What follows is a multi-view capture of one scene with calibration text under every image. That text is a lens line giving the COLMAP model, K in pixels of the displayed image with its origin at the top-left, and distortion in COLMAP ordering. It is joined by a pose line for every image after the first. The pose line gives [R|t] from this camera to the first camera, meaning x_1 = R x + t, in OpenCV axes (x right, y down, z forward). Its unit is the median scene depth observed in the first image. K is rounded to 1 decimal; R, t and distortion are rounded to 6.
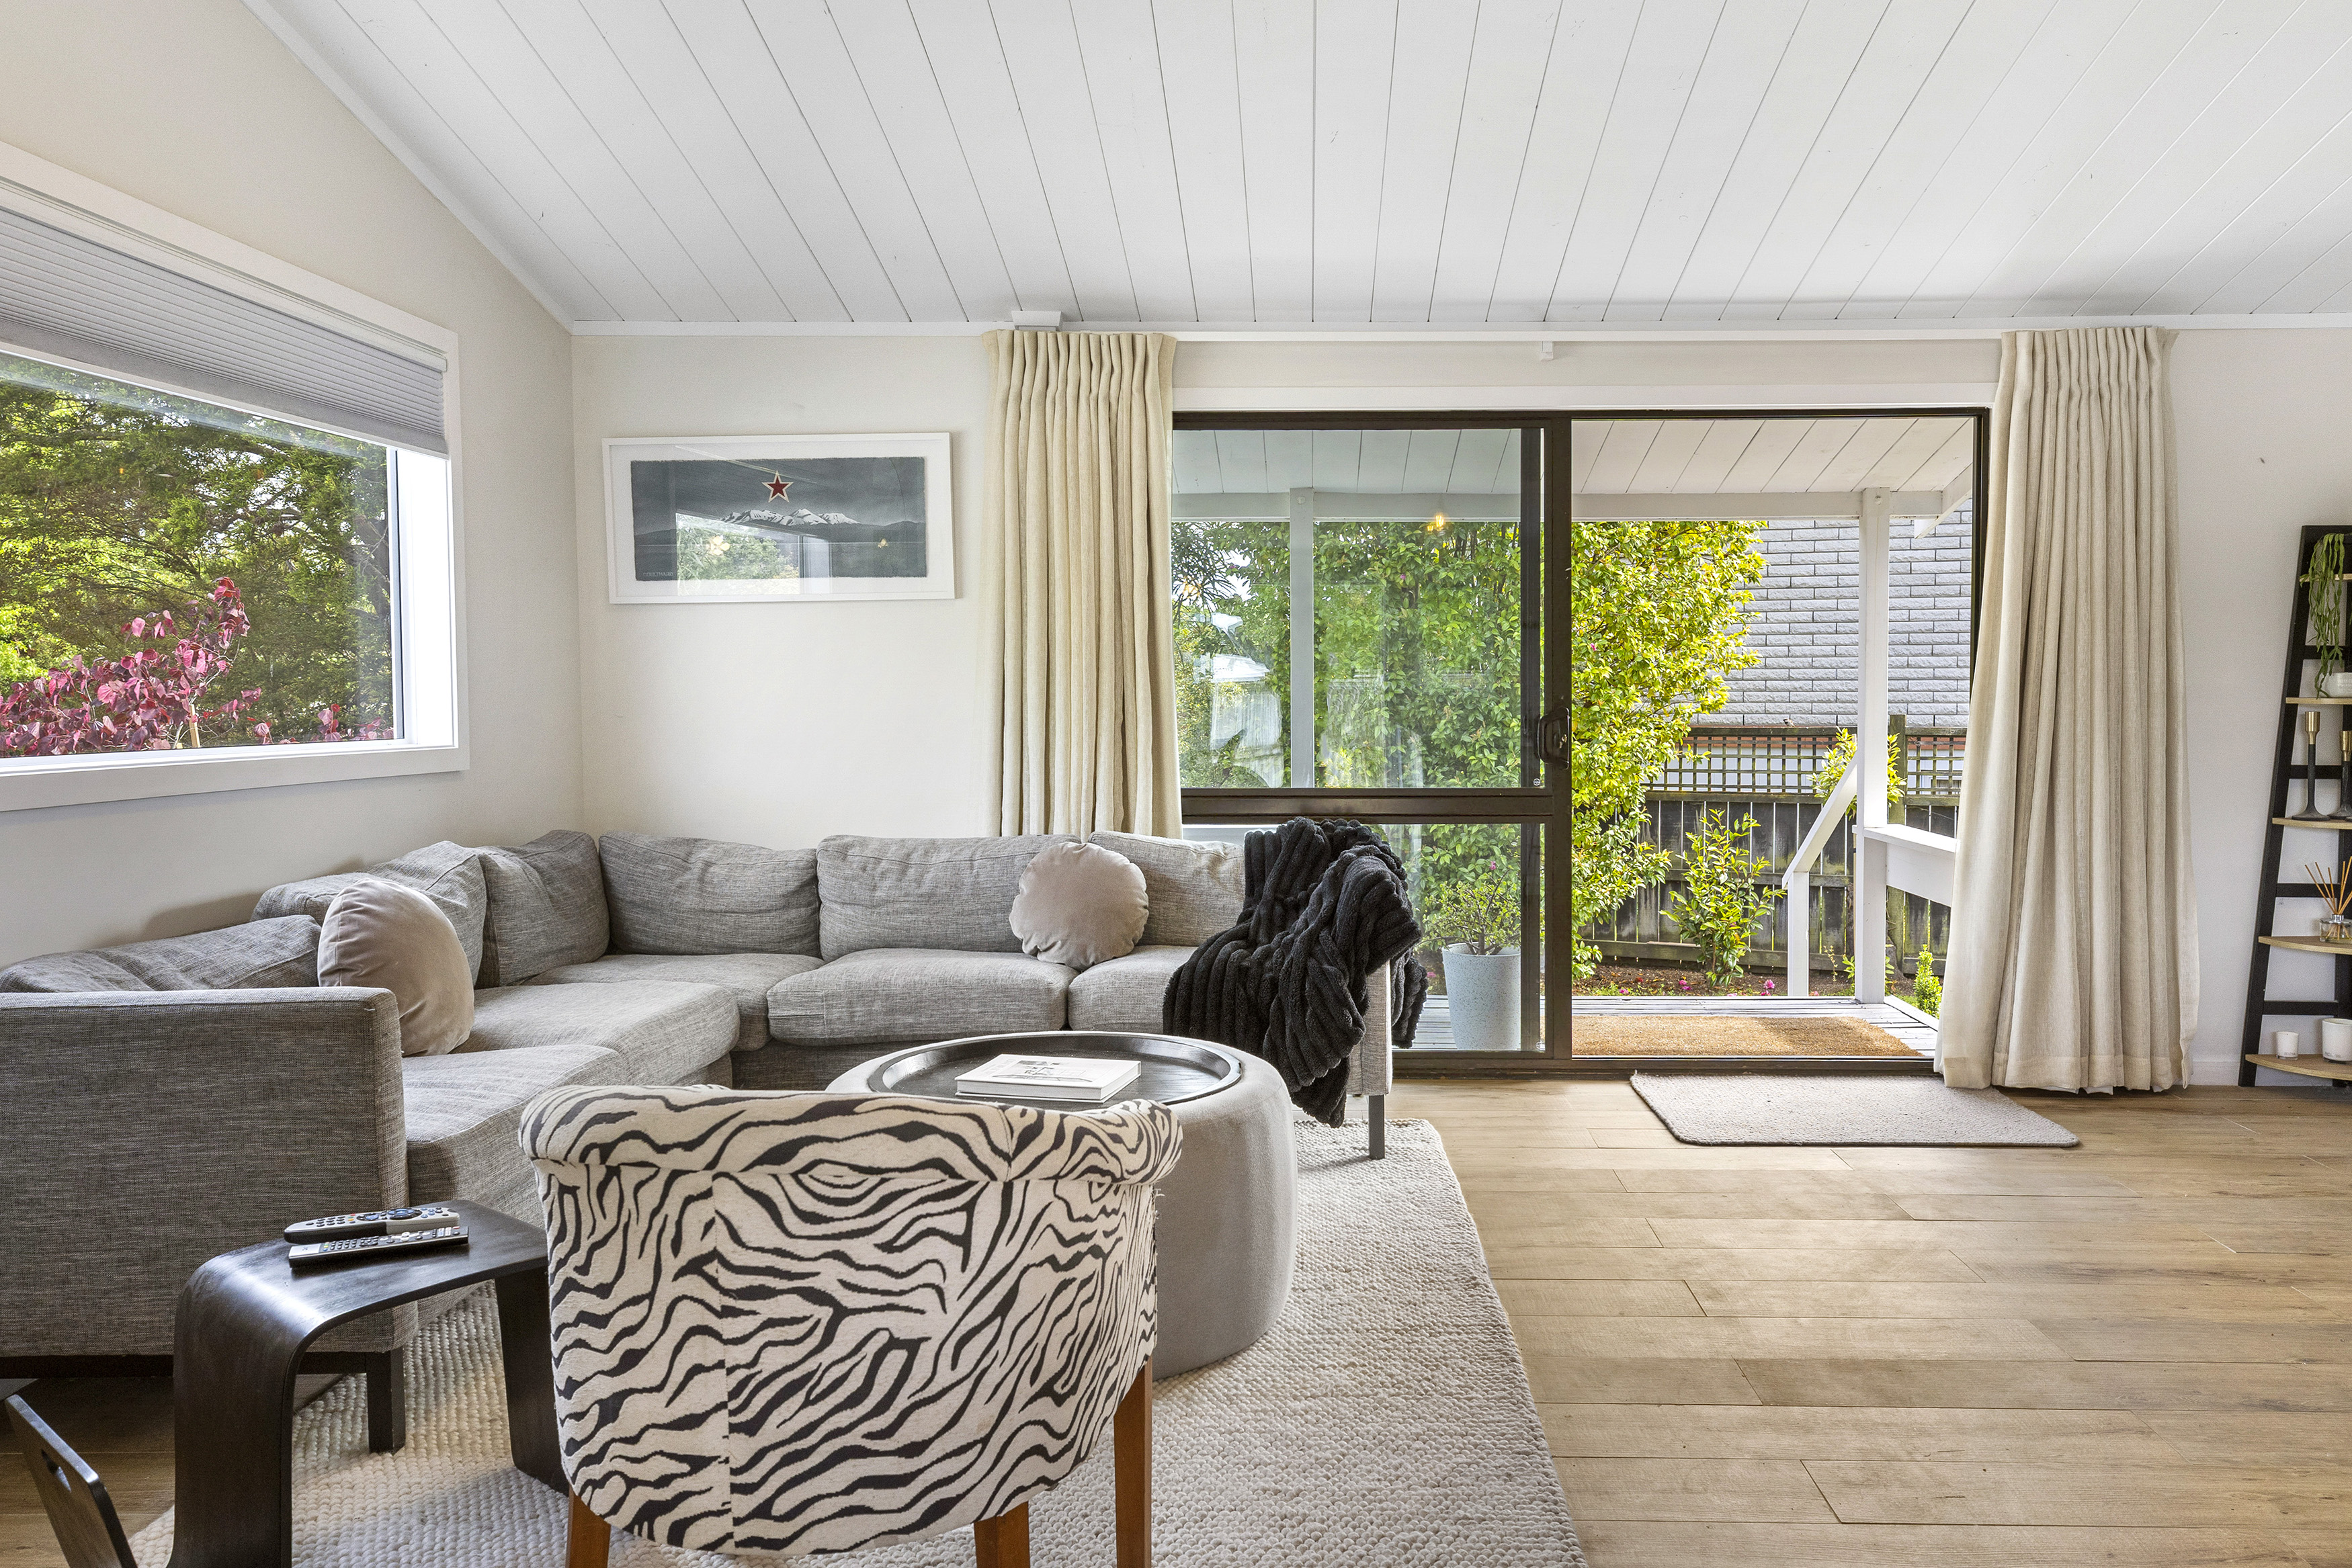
lens RADIAL K [[1810.9, 0, 1243.2], [0, 1810.9, 779.0], [0, 0, 1]] dist [0.015673, 0.005796]
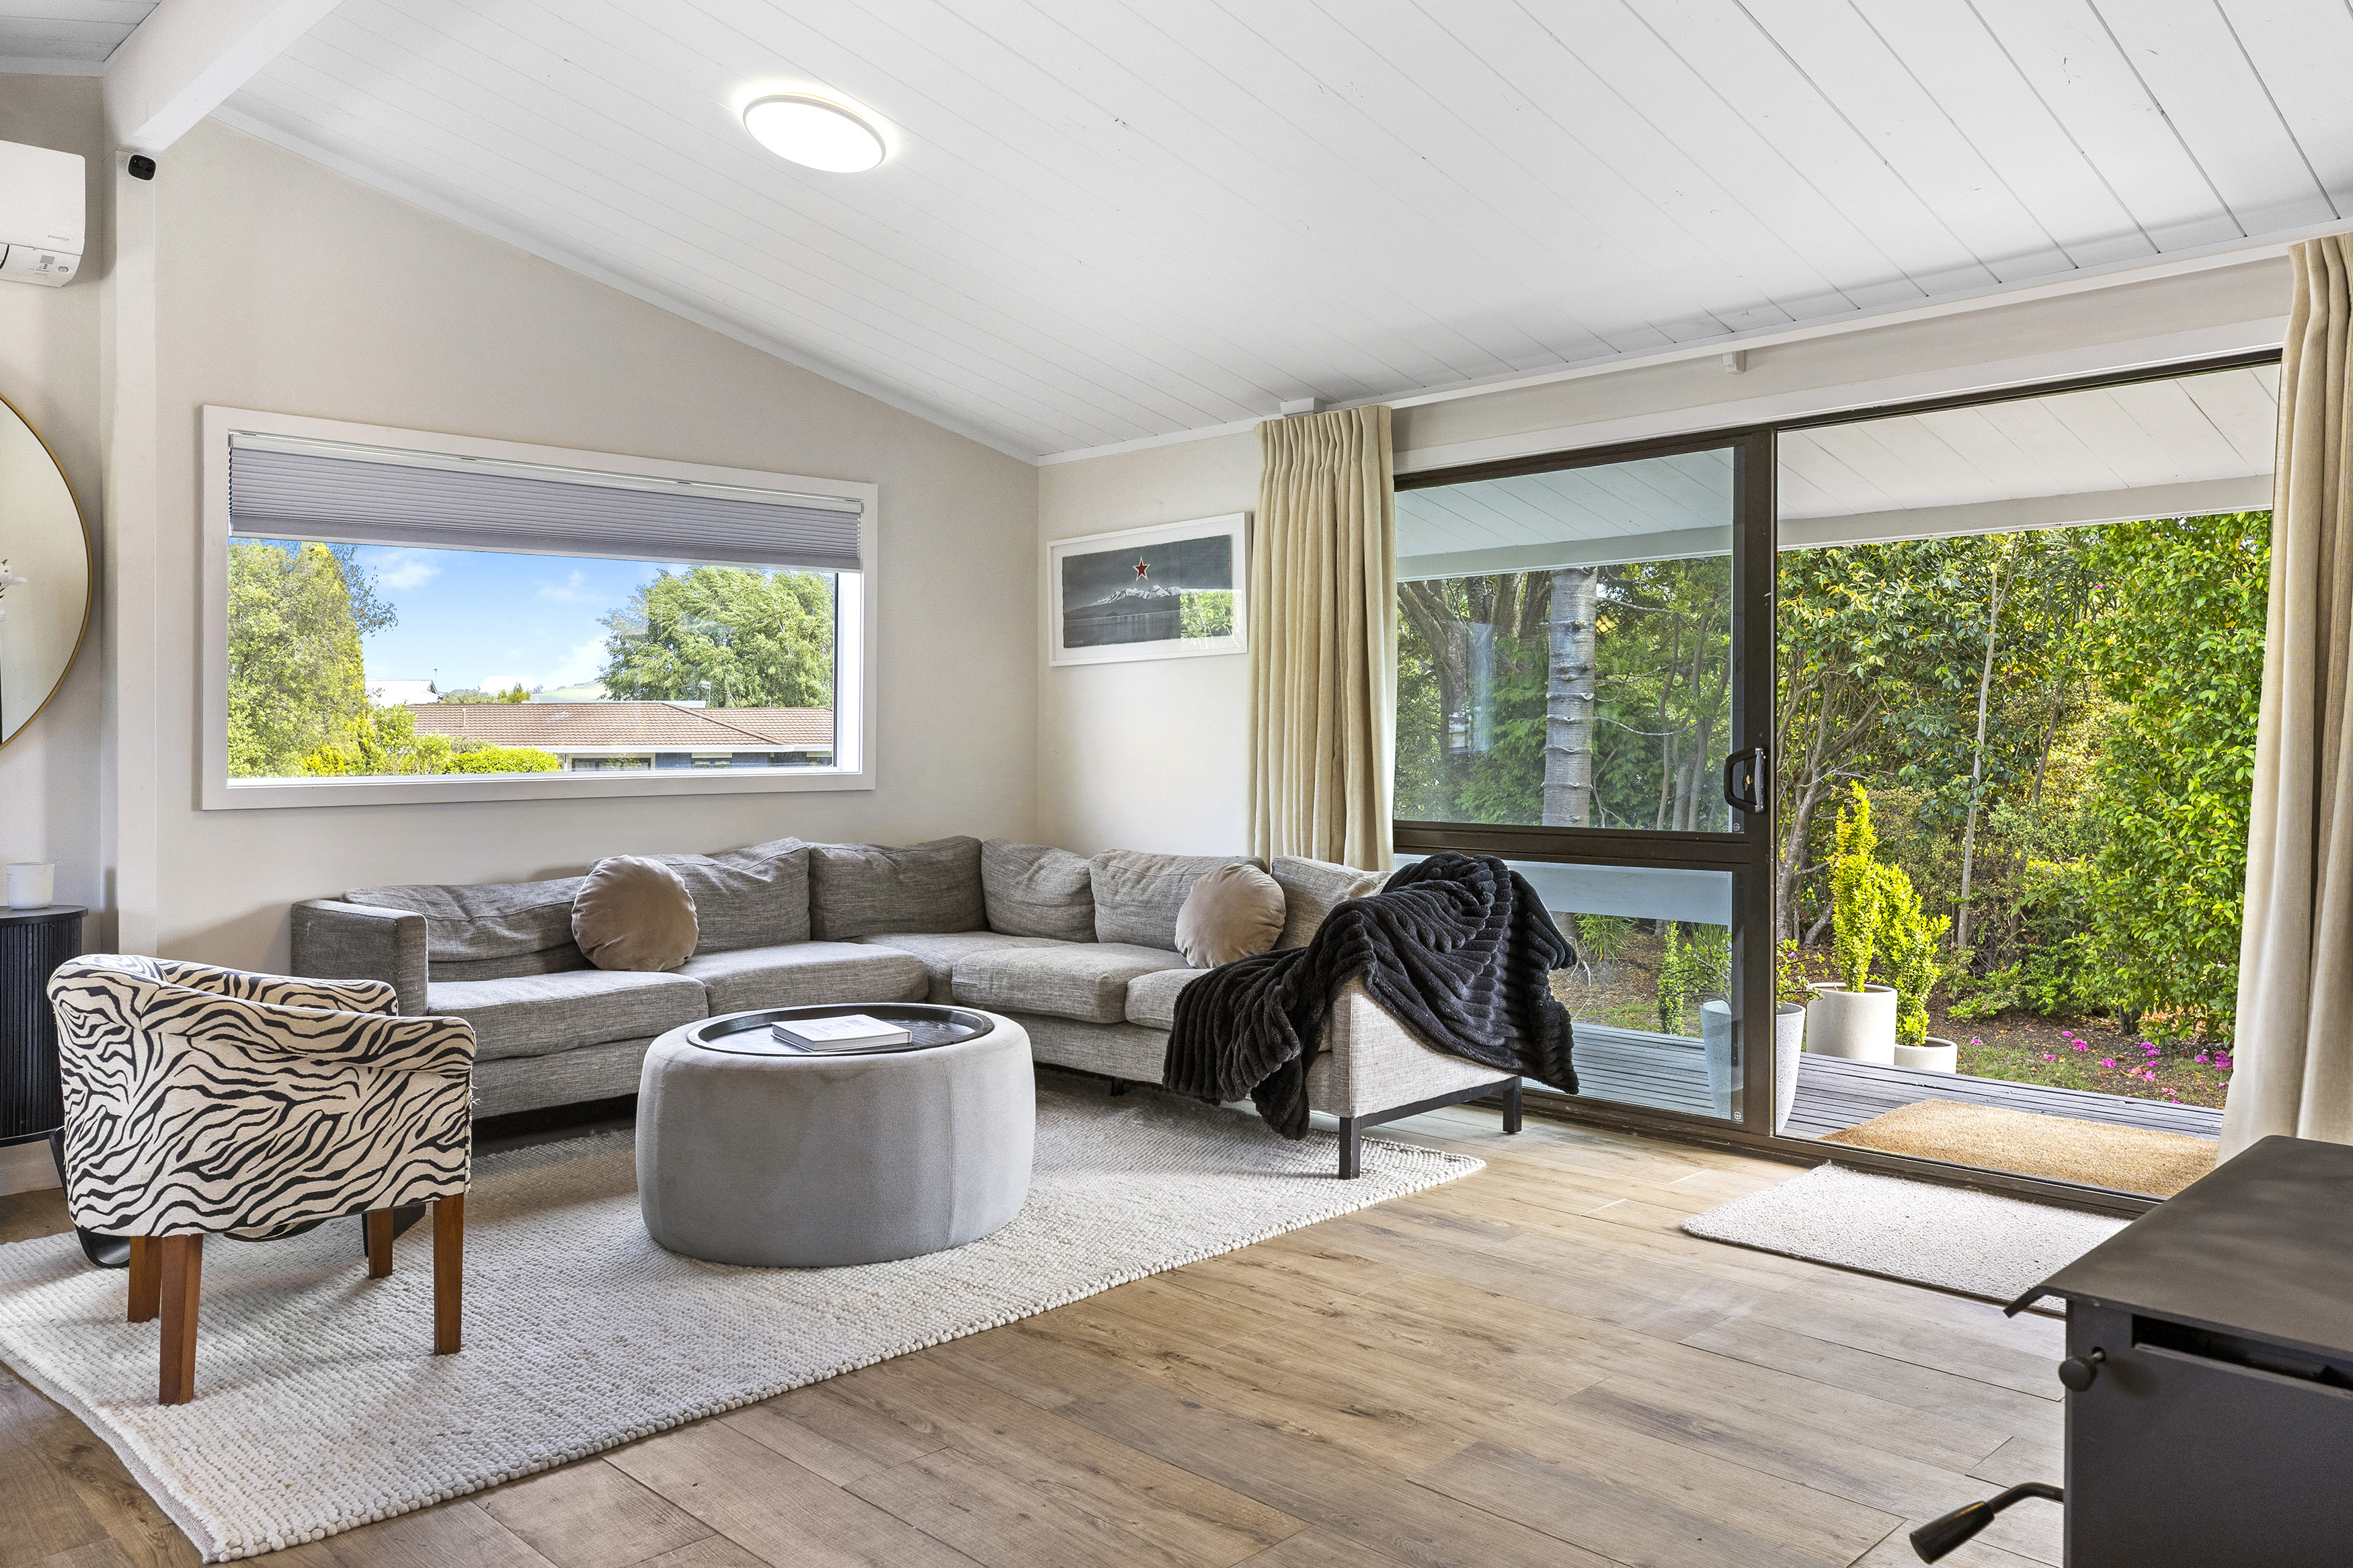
lens RADIAL K [[1641.5, 0, 1072.9], [0, 1641.5, 750.6], [0, 0, 1]] dist [0.003794, 0.001360]
pose [[0.718981, 0.003743, -0.695019, 0.545170], [-0.029237, 0.999263, -0.024864, -0.007570], [0.694414, 0.038197, 0.718561, 0.178179]]
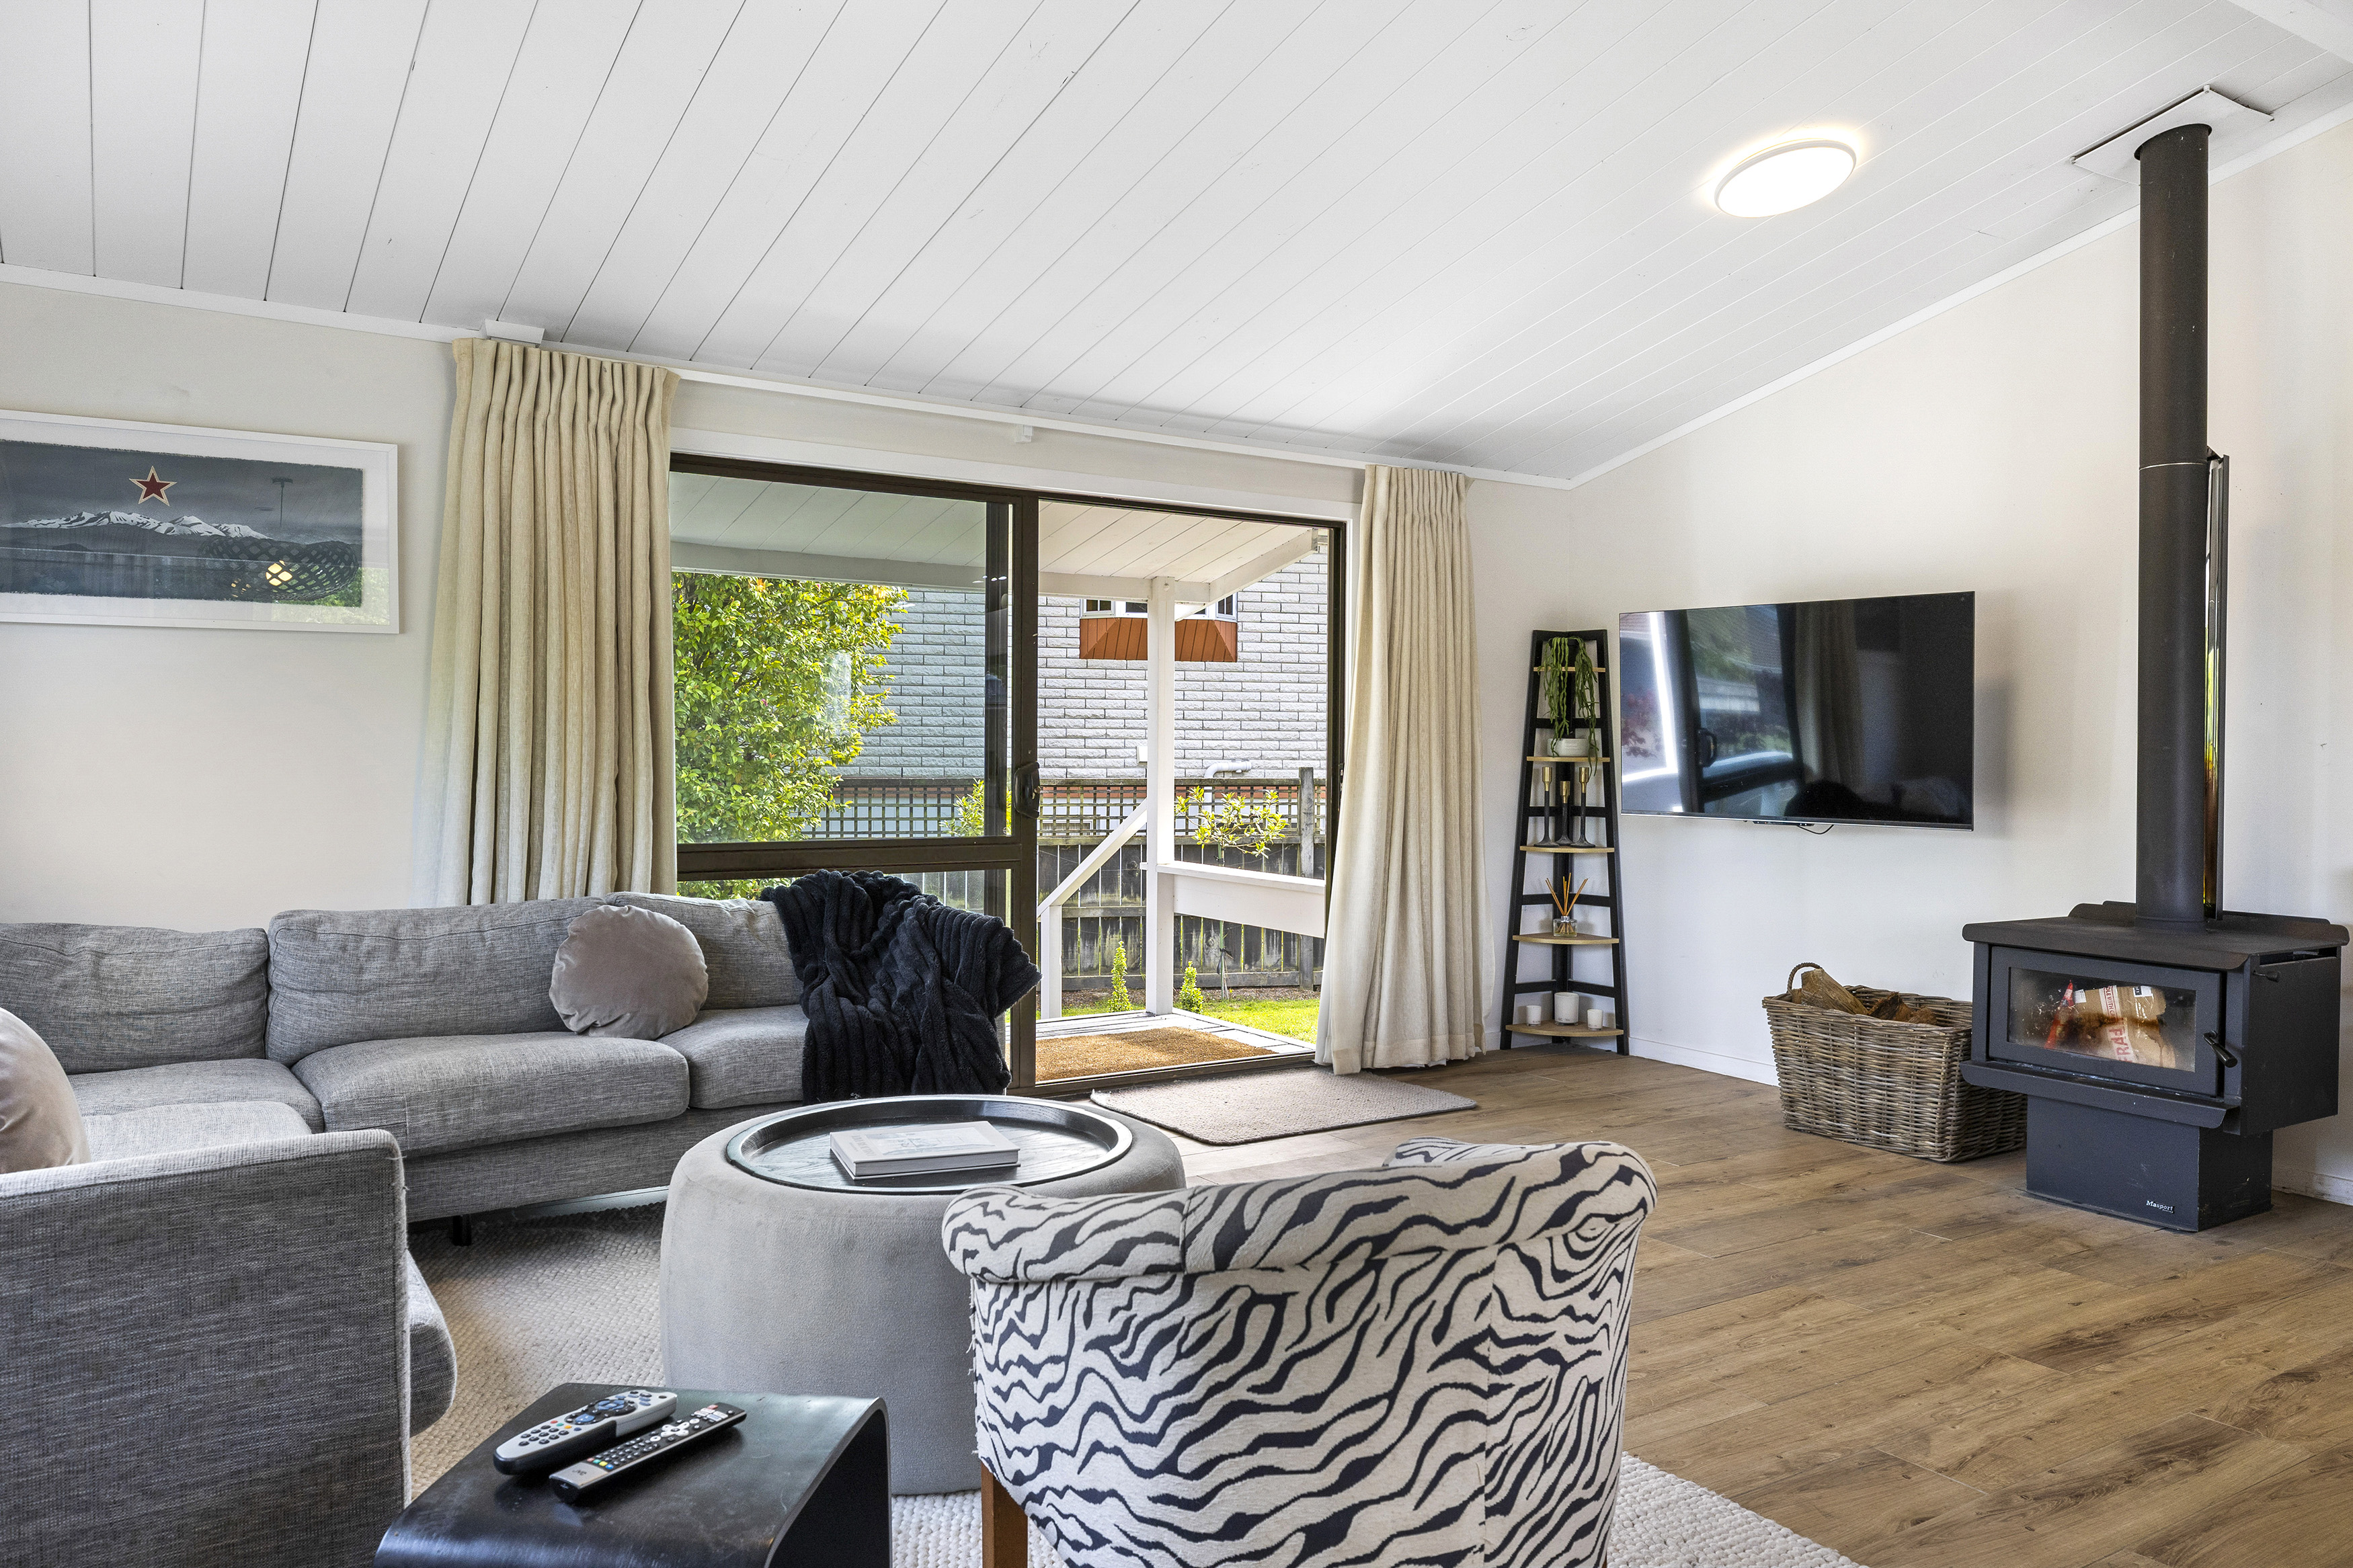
lens RADIAL K [[1652.9, 0, 1276.1], [0, 1652.9, 769.1], [0, 0, 1]] dist [0.007949, 0.000789]
pose [[0.815891, 0.001761, 0.578202, -0.301803], [0.017887, 0.999440, -0.028285, -0.004447], [-0.577928, 0.033420, 0.815403, 0.115752]]
